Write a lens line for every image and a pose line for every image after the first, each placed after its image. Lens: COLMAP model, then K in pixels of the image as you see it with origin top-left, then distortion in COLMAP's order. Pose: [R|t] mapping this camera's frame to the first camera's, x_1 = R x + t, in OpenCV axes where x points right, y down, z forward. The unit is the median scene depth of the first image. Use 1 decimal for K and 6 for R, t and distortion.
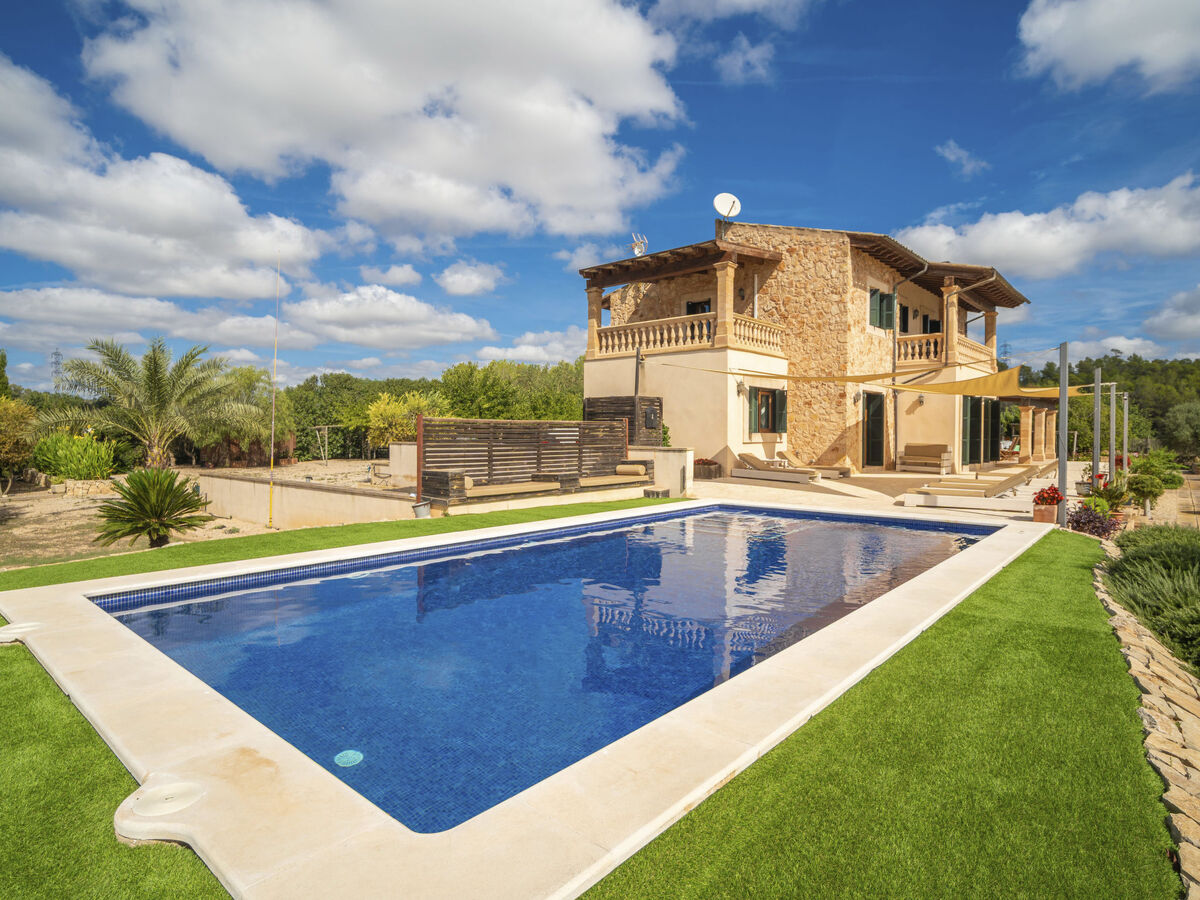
lens RADIAL K [[665.1, 0, 598.2], [0, 665.1, 444.8], [0, 0, 1]] dist [-0.014300, 0.011863]
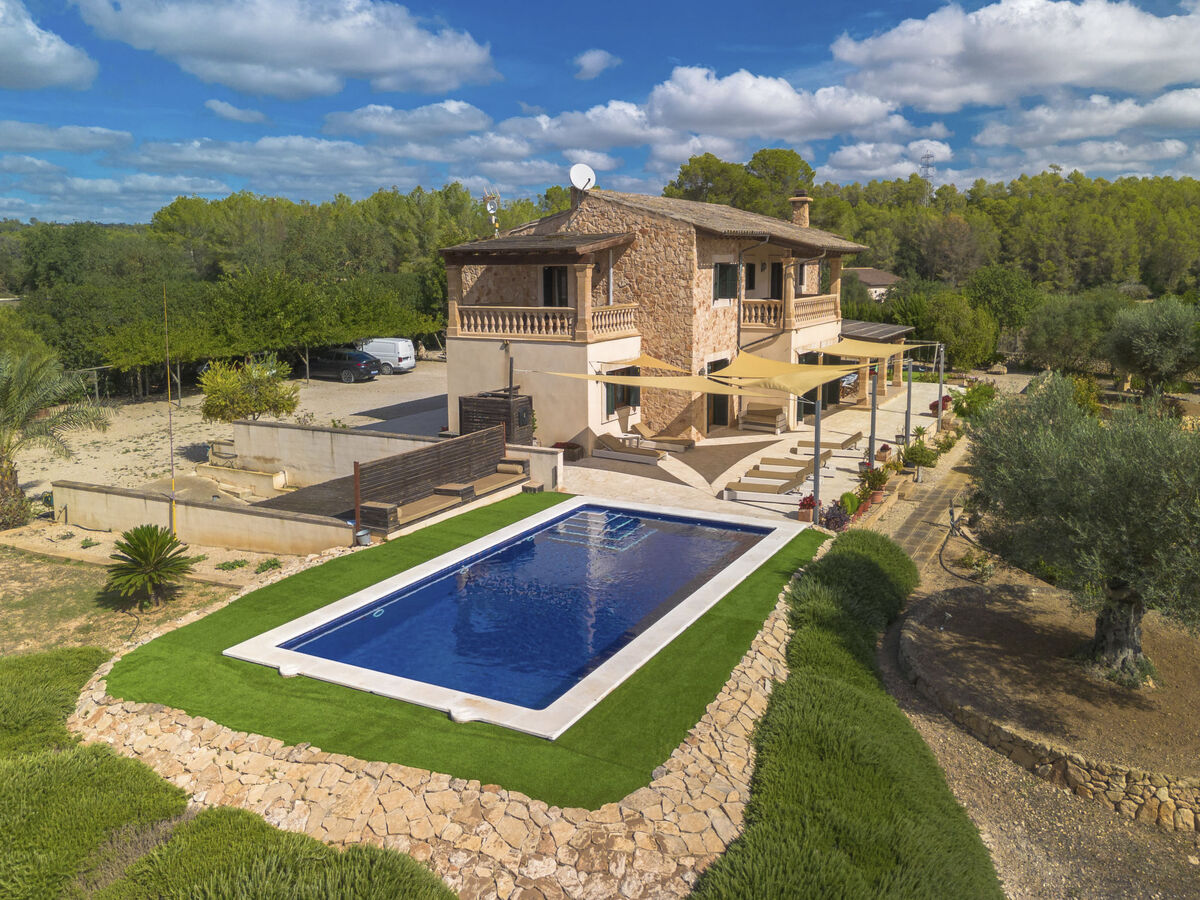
lens RADIAL K [[961.2, 0, 577.3], [0, 961.2, 419.0], [0, 0, 1]] dist [0.070811, -0.080531]
pose [[0.979650, -0.045209, 0.195556, -0.124235], [0.016945, 0.989453, 0.143858, -0.223136], [-0.199997, -0.137617, 0.970084, -0.503246]]
